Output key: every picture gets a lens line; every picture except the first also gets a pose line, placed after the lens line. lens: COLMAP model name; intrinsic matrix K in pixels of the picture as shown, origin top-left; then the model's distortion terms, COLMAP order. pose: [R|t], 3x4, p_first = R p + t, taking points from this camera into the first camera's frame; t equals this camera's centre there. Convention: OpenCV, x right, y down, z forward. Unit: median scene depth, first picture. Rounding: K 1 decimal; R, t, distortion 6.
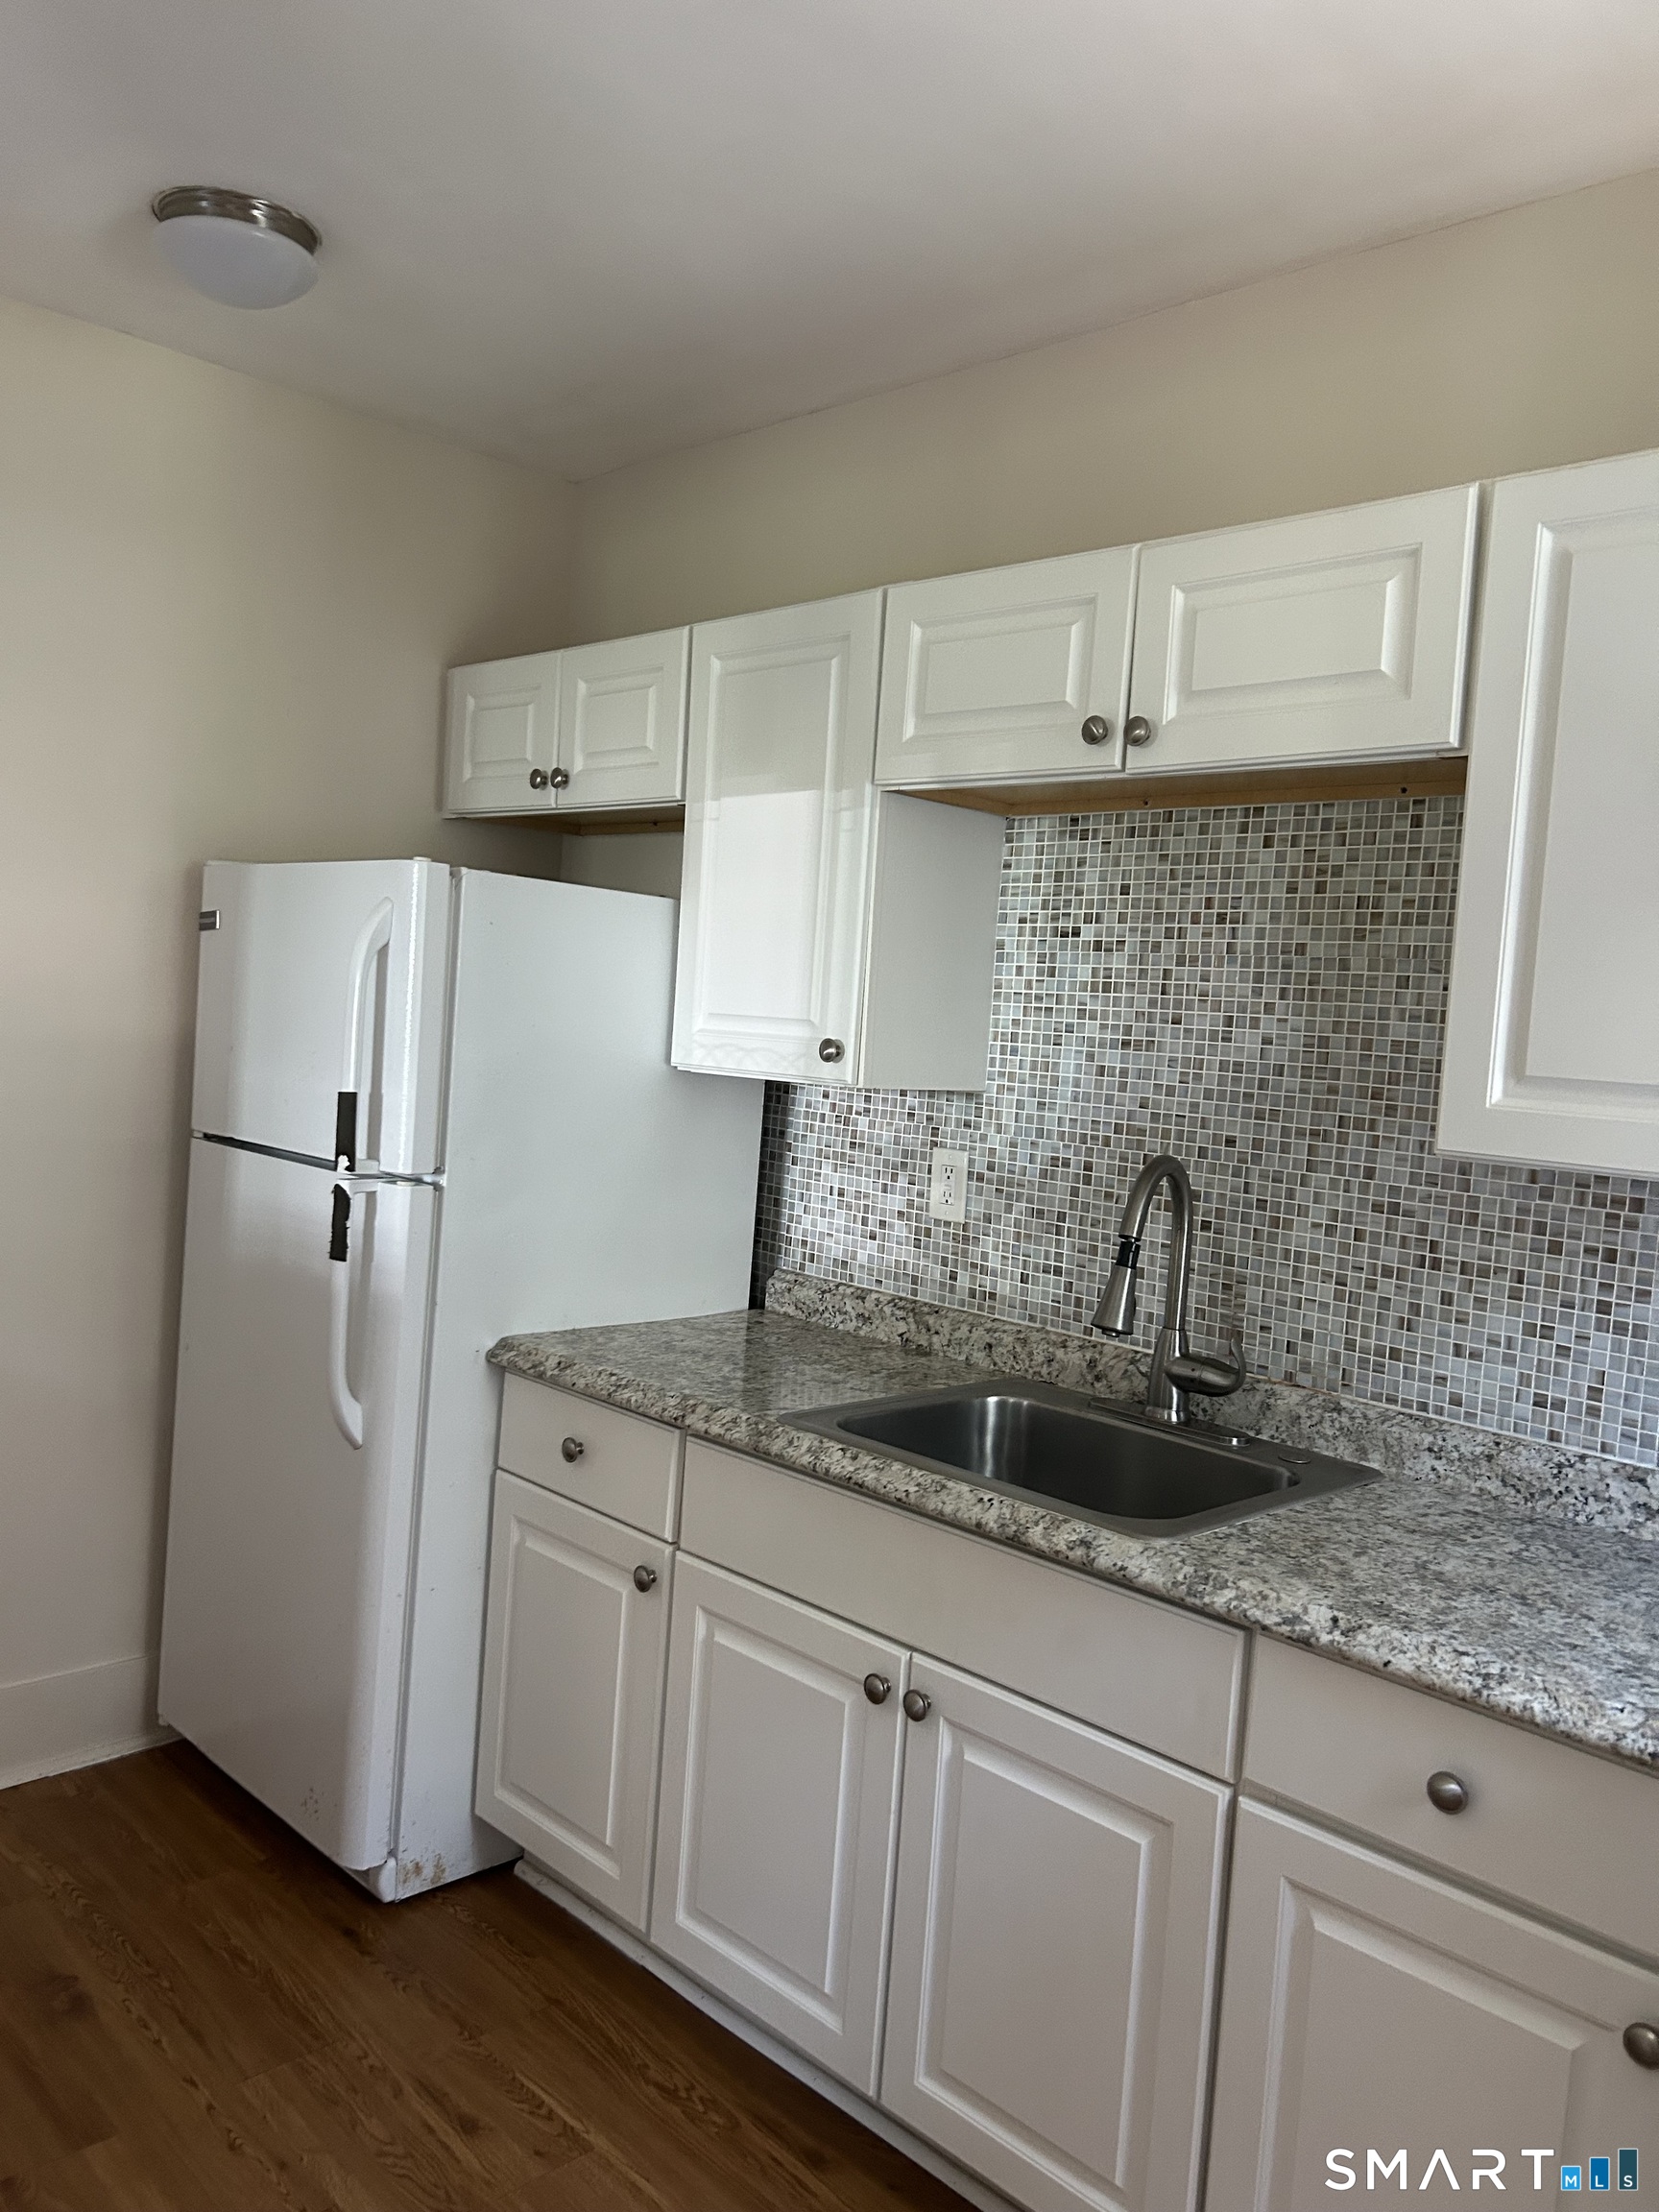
lens RADIAL K [[1672.1, 0, 825.9], [0, 1672.1, 1121.3], [0, 0, 1]] dist [0.042957, -0.009786]
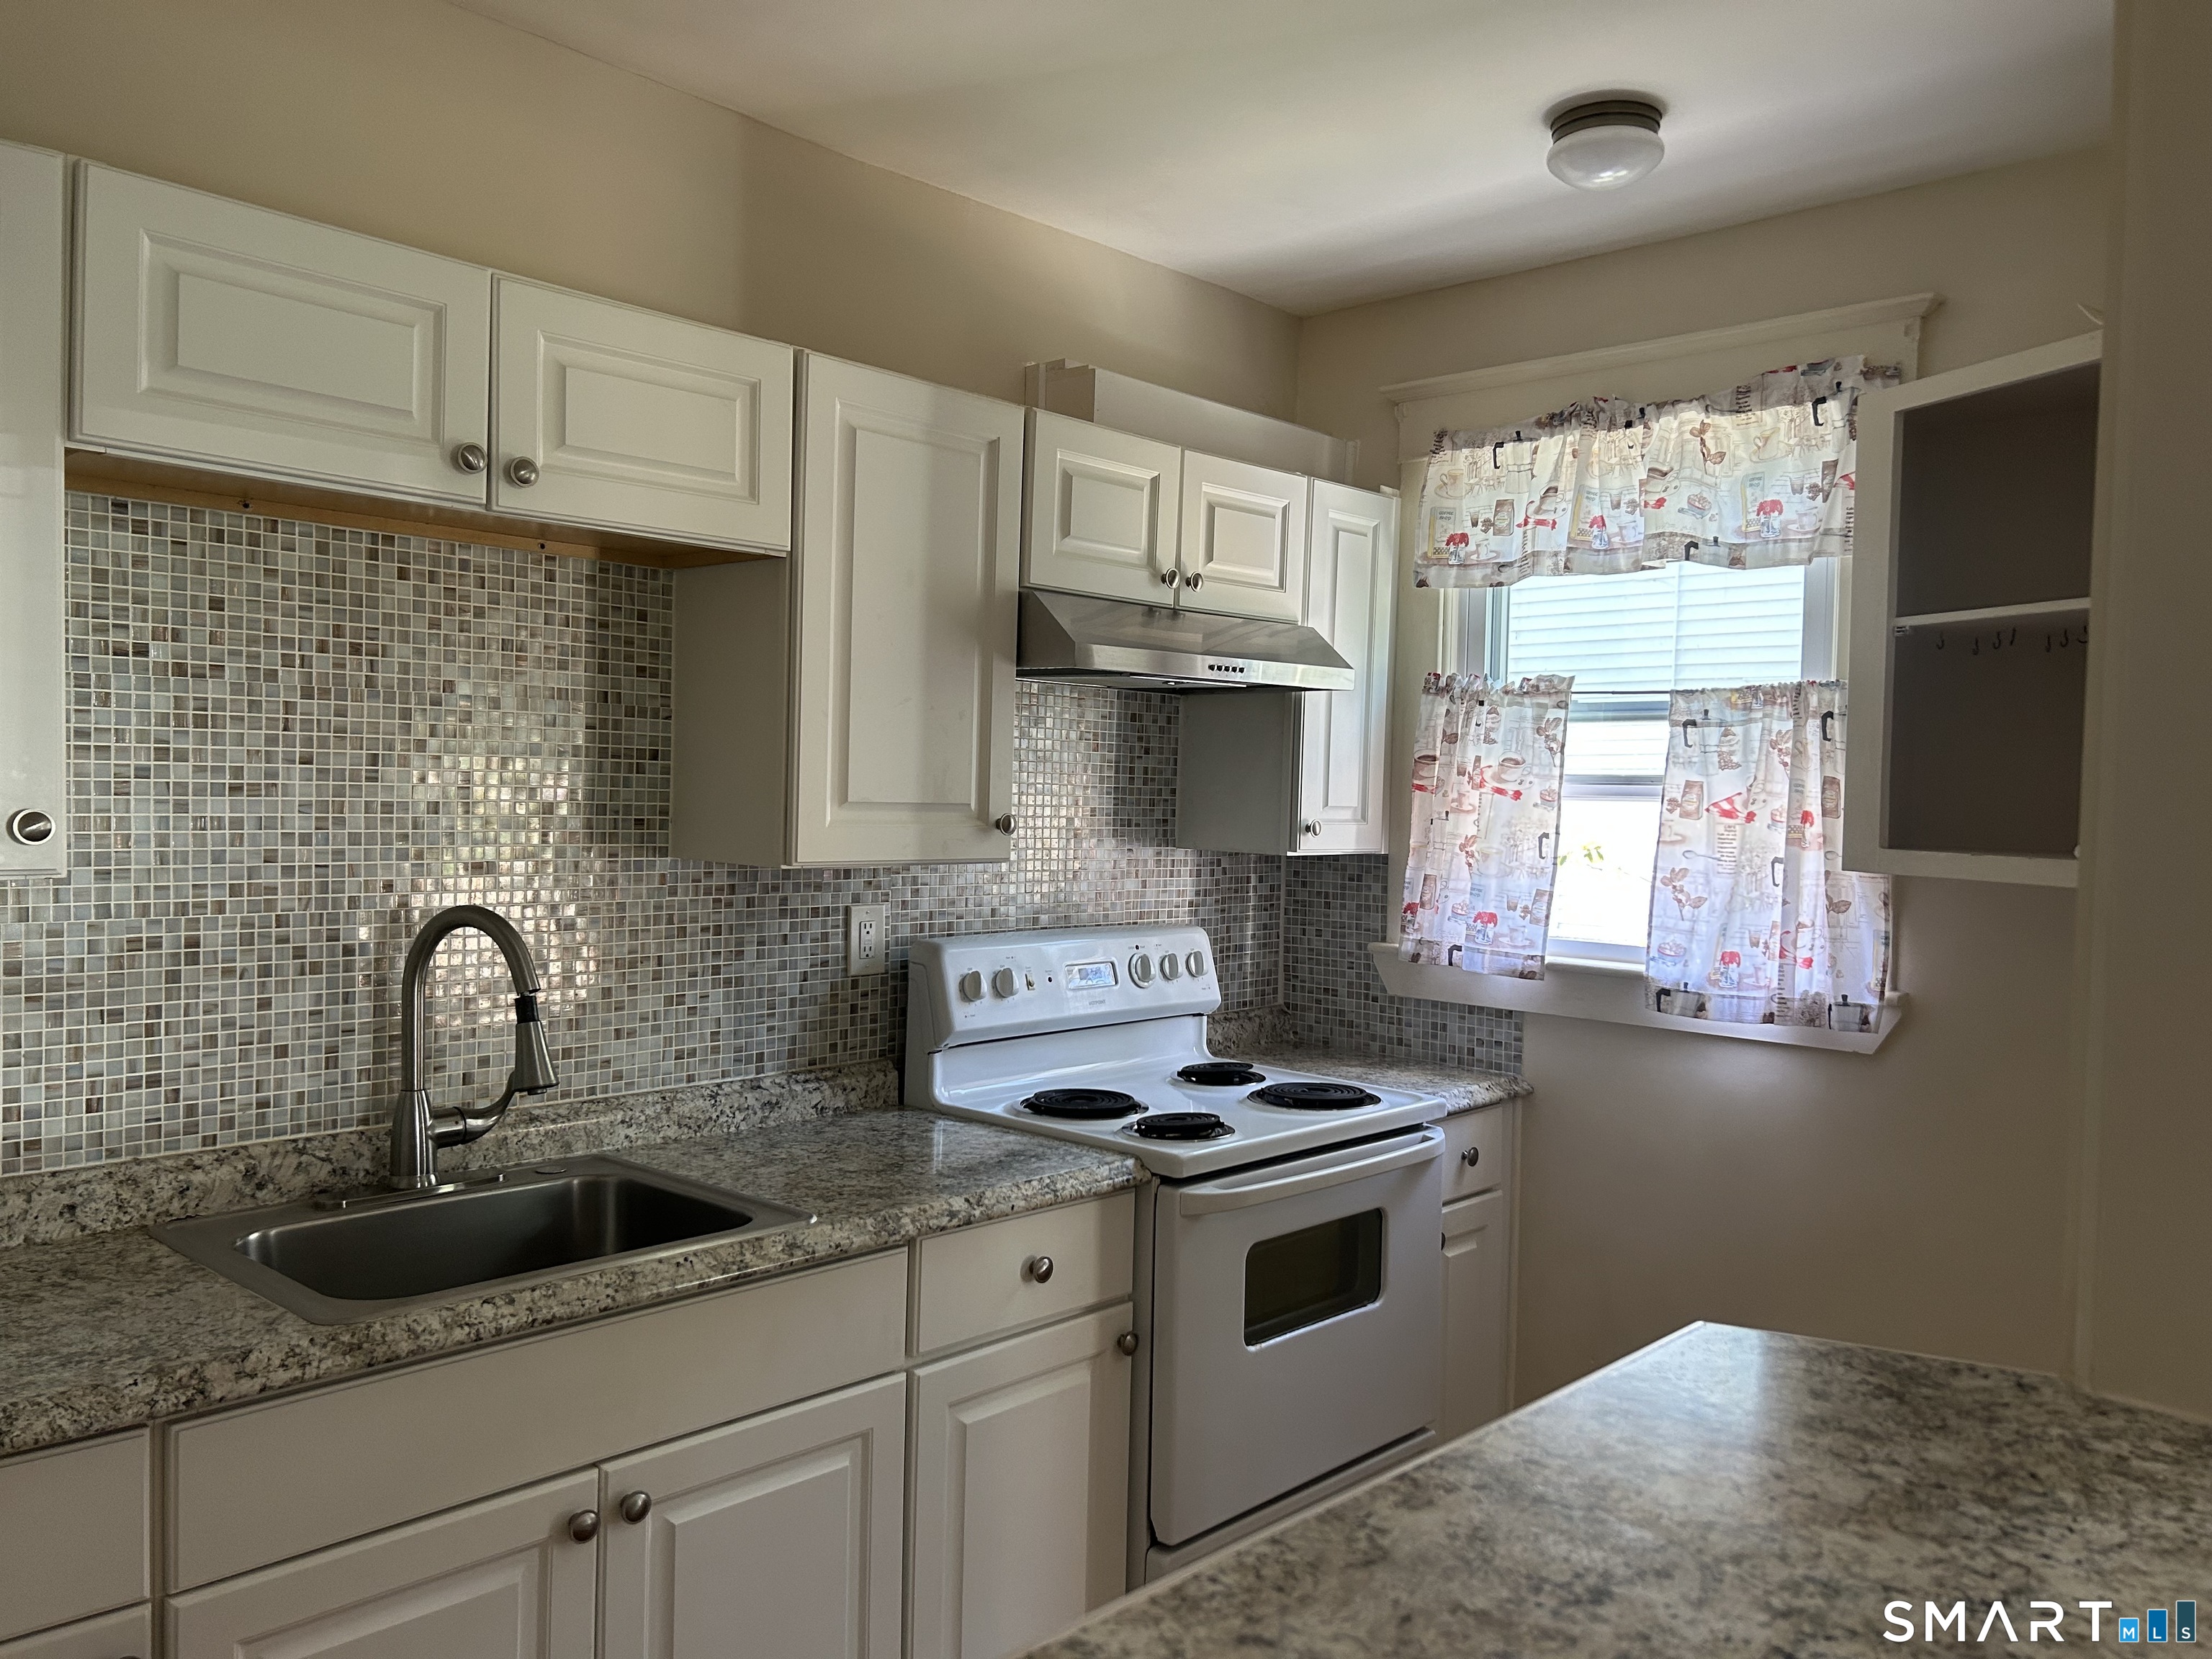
lens RADIAL K [[1672.1, 0, 1105.6], [0, 1672.1, 827.4], [0, 0, 1]] dist [0.042957, -0.009786]
pose [[-0.035120, -0.087010, 0.995588, -0.708930], [0.041187, 0.995230, 0.088432, -0.087272], [-0.998534, 0.044111, -0.031369, 0.613440]]
